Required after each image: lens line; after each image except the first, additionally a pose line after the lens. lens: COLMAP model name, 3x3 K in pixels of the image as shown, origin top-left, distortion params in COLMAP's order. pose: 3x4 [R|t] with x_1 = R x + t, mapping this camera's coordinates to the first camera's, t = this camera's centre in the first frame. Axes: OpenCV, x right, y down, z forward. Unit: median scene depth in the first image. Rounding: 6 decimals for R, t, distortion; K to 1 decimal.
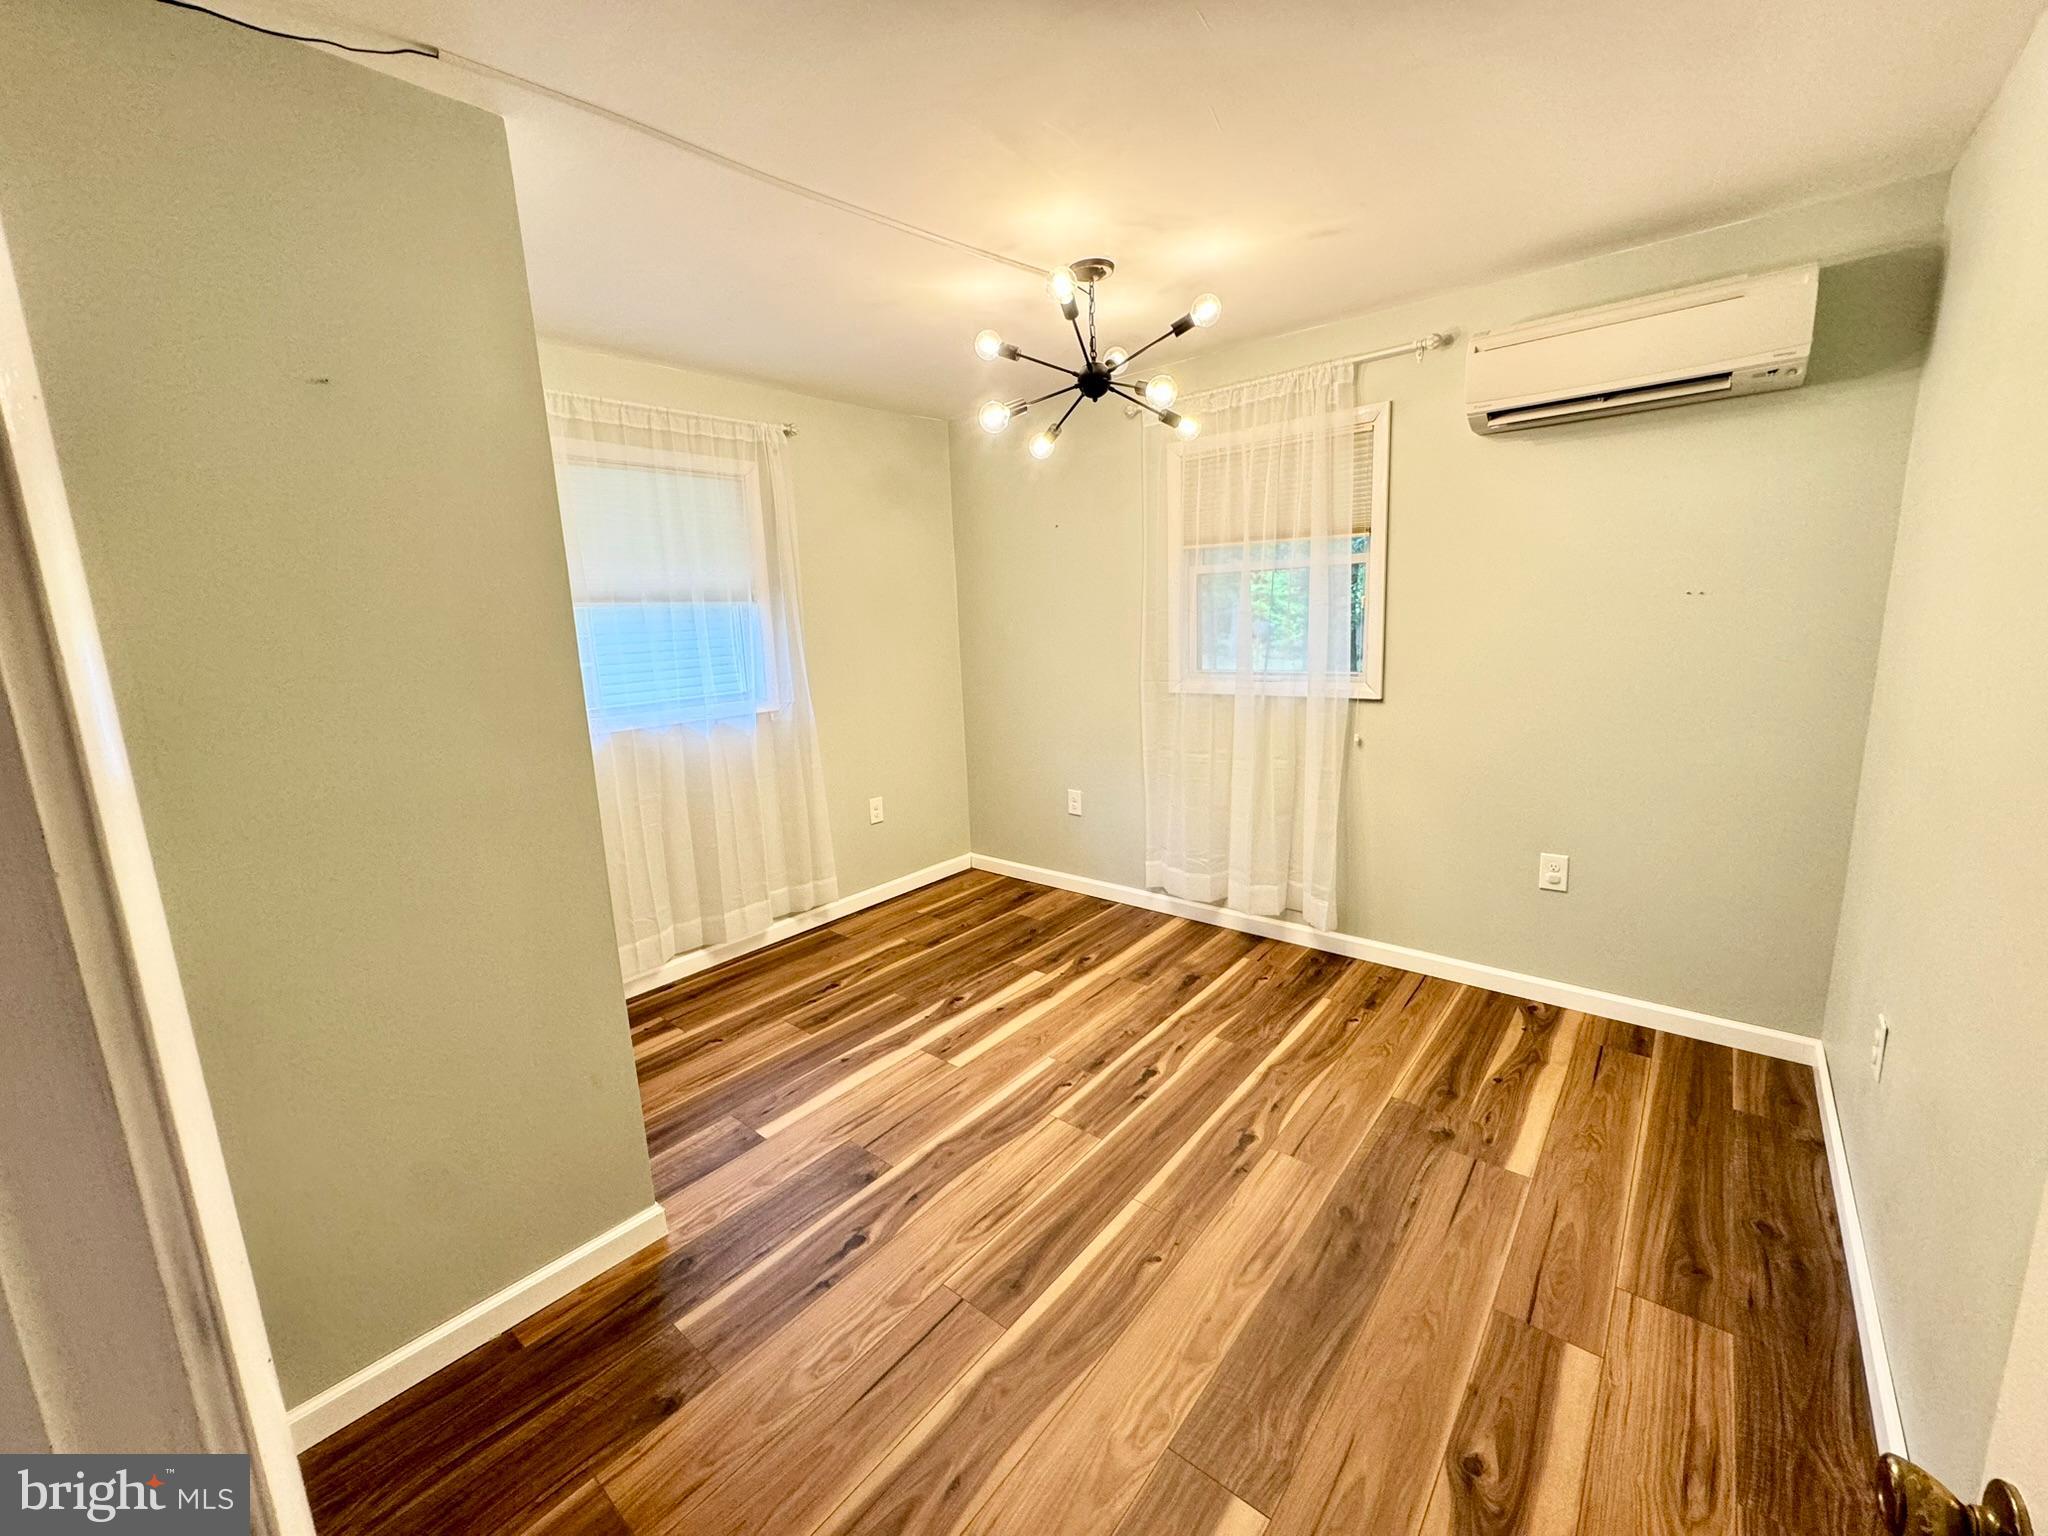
lens RADIAL K [[819.5, 0, 1022.9], [0, 819.5, 767.8], [0, 0, 1]] dist [-0.003517, 0.000243]
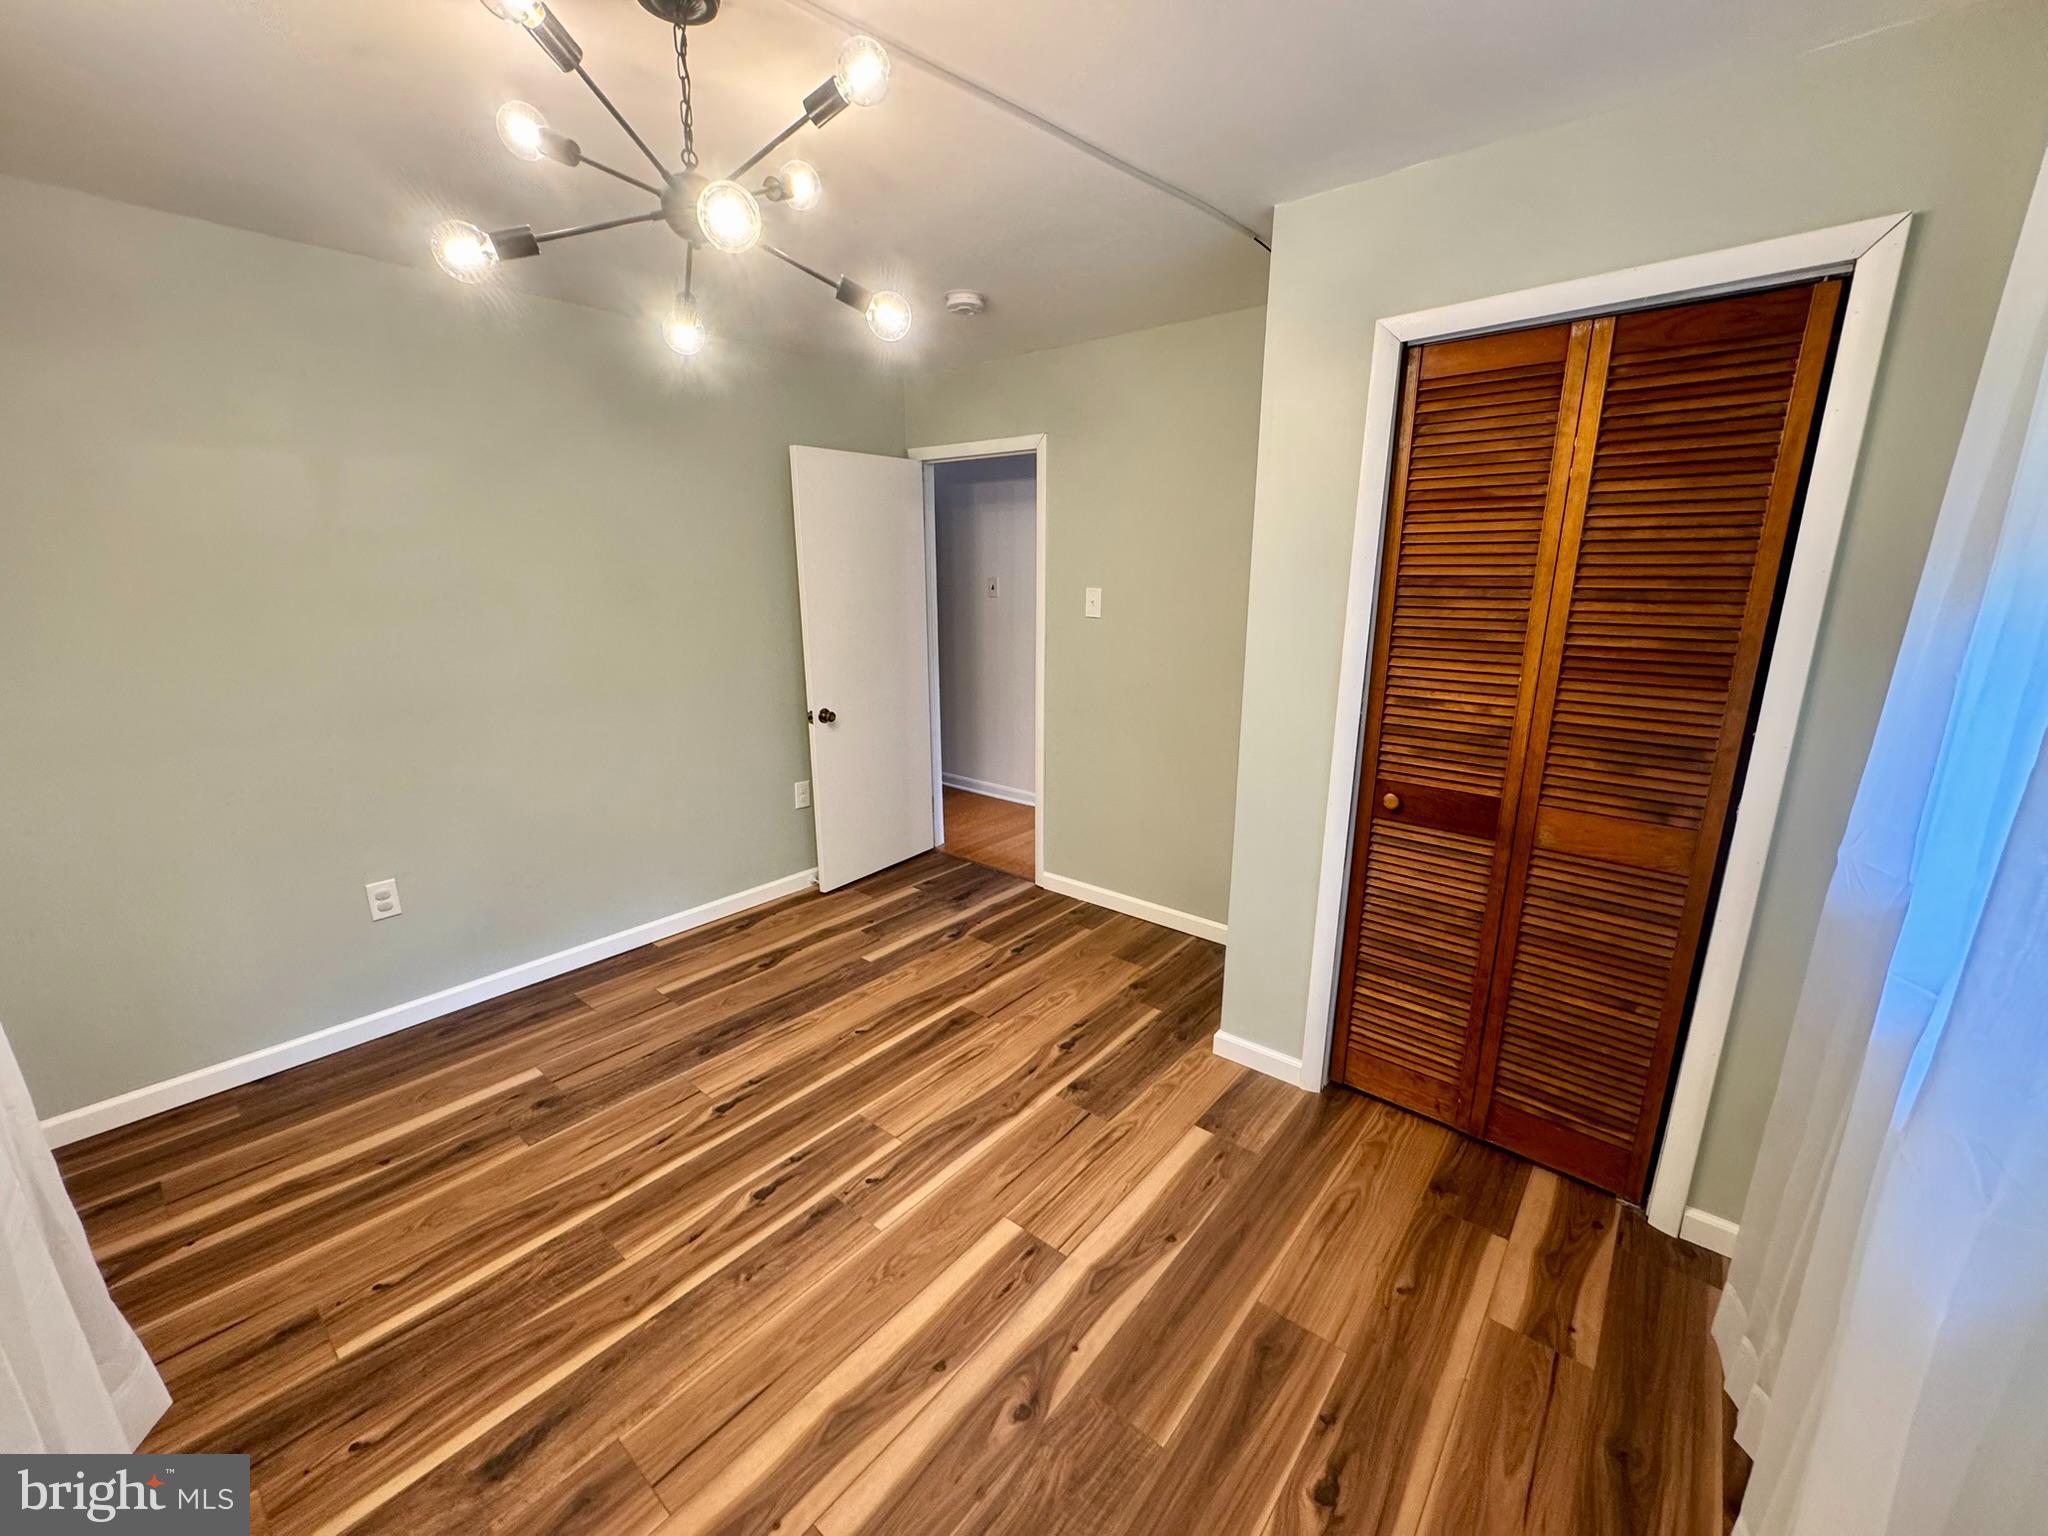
lens RADIAL K [[819.5, 0, 1022.5], [0, 819.5, 767.5], [0, 0, 1]] dist [-0.003517, 0.000243]
pose [[-0.999080, 0.042467, 0.006058, -0.128666], [0.041070, 0.906188, 0.420876, -0.353873], [0.012384, 0.420737, -0.907098, 1.684185]]
